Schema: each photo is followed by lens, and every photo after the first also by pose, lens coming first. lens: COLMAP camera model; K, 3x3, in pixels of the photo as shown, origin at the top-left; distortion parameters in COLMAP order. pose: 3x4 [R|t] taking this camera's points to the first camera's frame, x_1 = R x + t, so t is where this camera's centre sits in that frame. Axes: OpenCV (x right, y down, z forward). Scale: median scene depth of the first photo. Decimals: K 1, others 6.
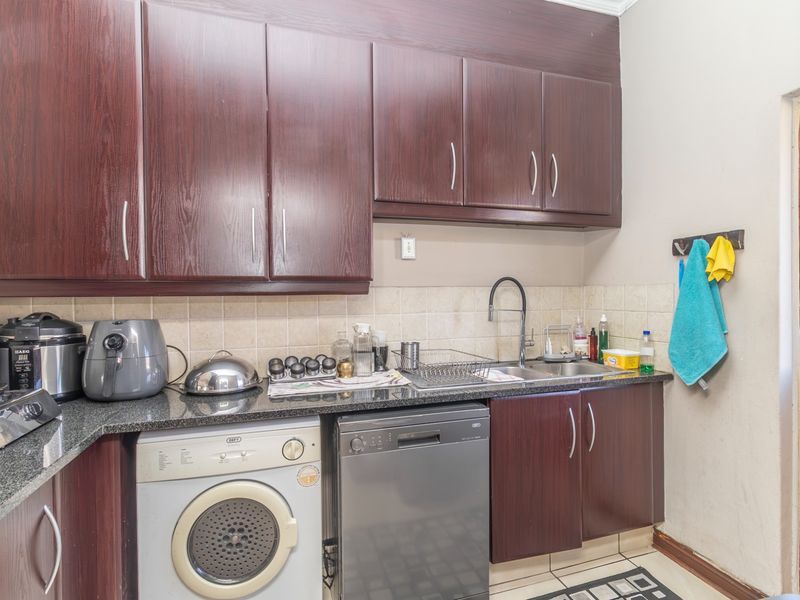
lens RADIAL K [[415.0, 0, 405.2], [0, 415.0, 297.8], [0, 0, 1]] dist [-0.000570, -0.000243]
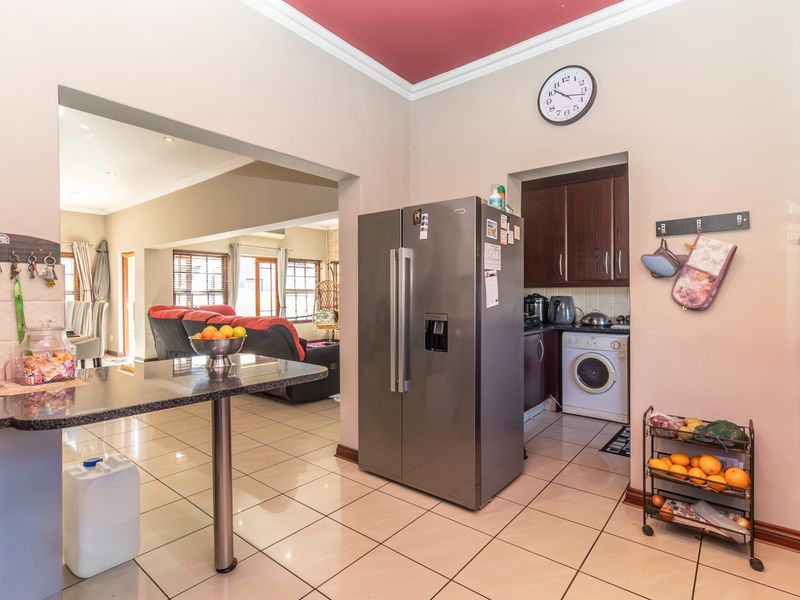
lens RADIAL K [[415.0, 0, 405.2], [0, 415.0, 297.8], [0, 0, 1]] dist [-0.000570, -0.000243]
pose [[0.561460, 0.010932, -0.827432, 1.076186], [-0.011347, 0.999920, 0.005512, 0.064234], [0.827426, 0.006294, 0.561540, -1.471069]]
